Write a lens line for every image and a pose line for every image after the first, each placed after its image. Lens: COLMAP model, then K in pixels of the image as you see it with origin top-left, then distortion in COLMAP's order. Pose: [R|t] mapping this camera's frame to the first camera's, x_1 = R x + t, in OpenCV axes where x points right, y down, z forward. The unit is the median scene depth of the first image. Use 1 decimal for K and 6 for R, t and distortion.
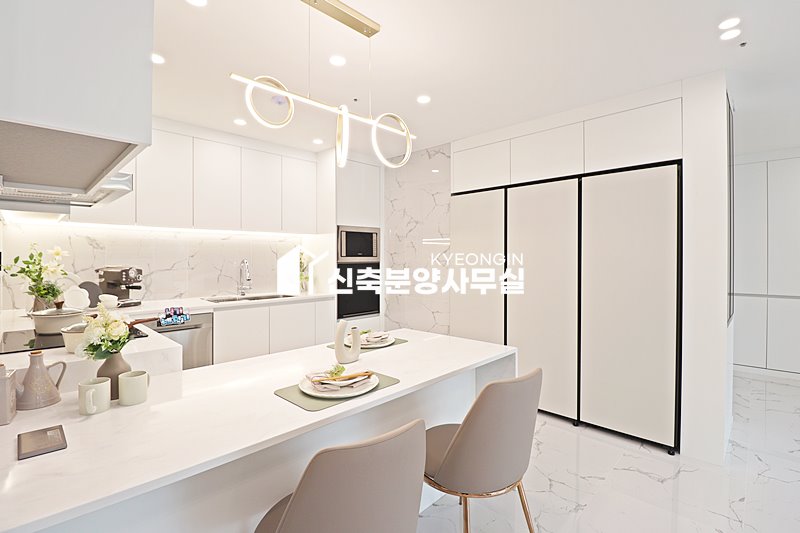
lens RADIAL K [[369.5, 0, 397.1], [0, 369.5, 259.3], [0, 0, 1]] dist [-0.007791, -0.009213]
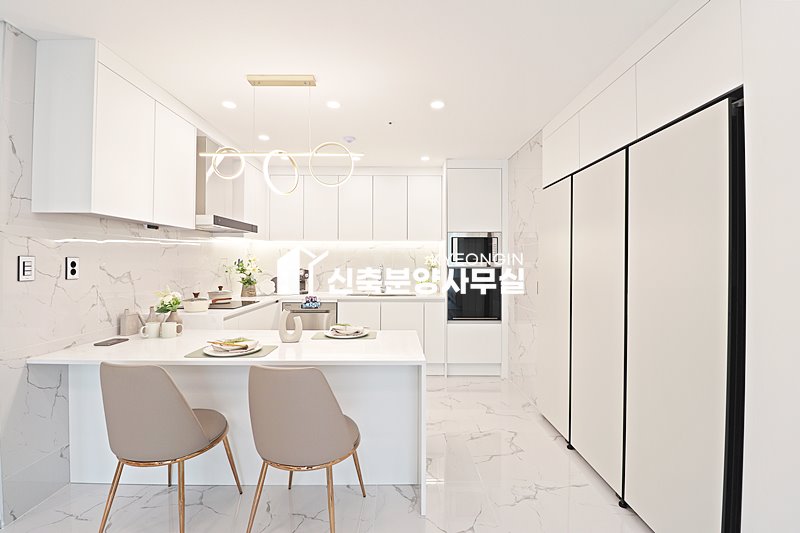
lens RADIAL K [[369.5, 0, 399.0], [0, 369.5, 263.1], [0, 0, 1]] dist [-0.007791, -0.009213]
pose [[0.701966, -0.000952, -0.712210, 0.543900], [-0.004236, 0.999976, -0.005512, 0.003740], [0.712198, 0.006886, 0.701945, 0.171095]]
